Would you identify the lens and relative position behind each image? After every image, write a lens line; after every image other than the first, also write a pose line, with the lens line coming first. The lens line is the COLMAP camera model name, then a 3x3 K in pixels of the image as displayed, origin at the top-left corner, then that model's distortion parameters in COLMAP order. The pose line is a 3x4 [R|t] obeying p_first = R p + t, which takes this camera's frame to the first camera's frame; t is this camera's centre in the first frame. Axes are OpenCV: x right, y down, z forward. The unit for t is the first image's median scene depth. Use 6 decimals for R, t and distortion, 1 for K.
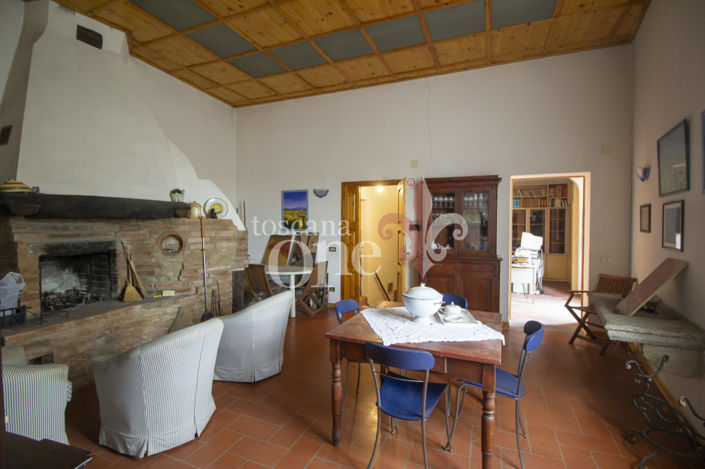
lens RADIAL K [[330.8, 0, 351.2], [0, 330.8, 232.6], [0, 0, 1]] dist [-0.000302, -0.013707]
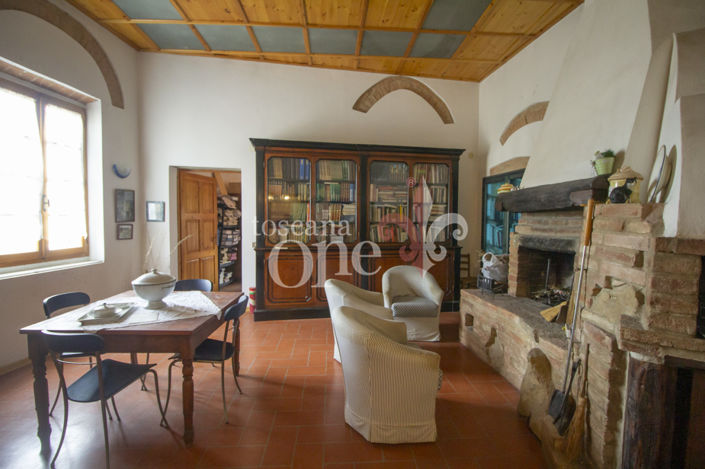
lens RADIAL K [[323.1, 0, 352.5], [0, 323.1, 234.5], [0, 0, 1]] dist [-0.003372, -0.014254]
pose [[-0.894805, 0.006545, -0.446409, 0.059541], [-0.027157, 0.997243, 0.069055, -0.021756], [0.445630, 0.073914, -0.892161, 1.234482]]
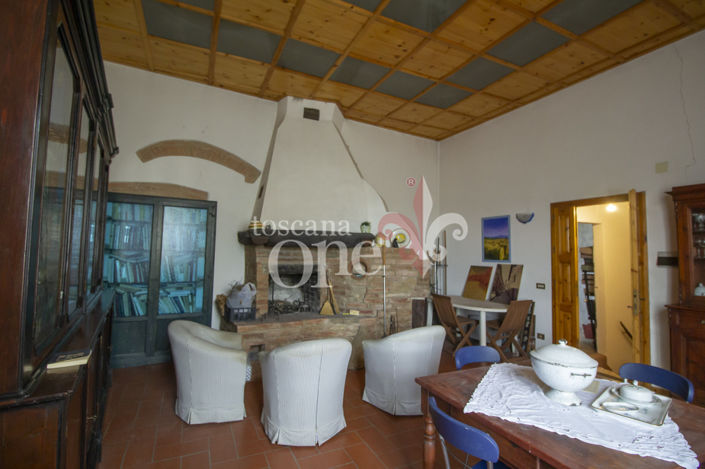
lens RADIAL K [[334.6, 0, 351.9], [0, 334.6, 230.6], [0, 0, 1]] dist [0.000654, -0.013473]
pose [[0.746037, -0.033523, -0.665060, 0.203842], [-0.031498, 0.995838, -0.085529, -0.000063], [0.665159, 0.084756, 0.741876, 0.100926]]
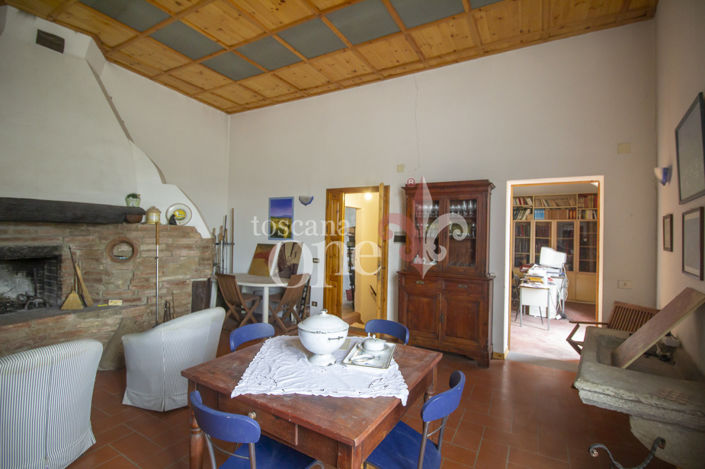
lens RADIAL K [[326.2, 0, 352.8], [0, 326.2, 230.6], [0, 0, 1]] dist [-0.001883, -0.011920]
pose [[0.992841, 0.018237, -0.118045, 0.210962], [-0.022655, 0.999088, -0.036194, -0.004076], [0.117277, 0.038609, 0.992348, 0.136193]]
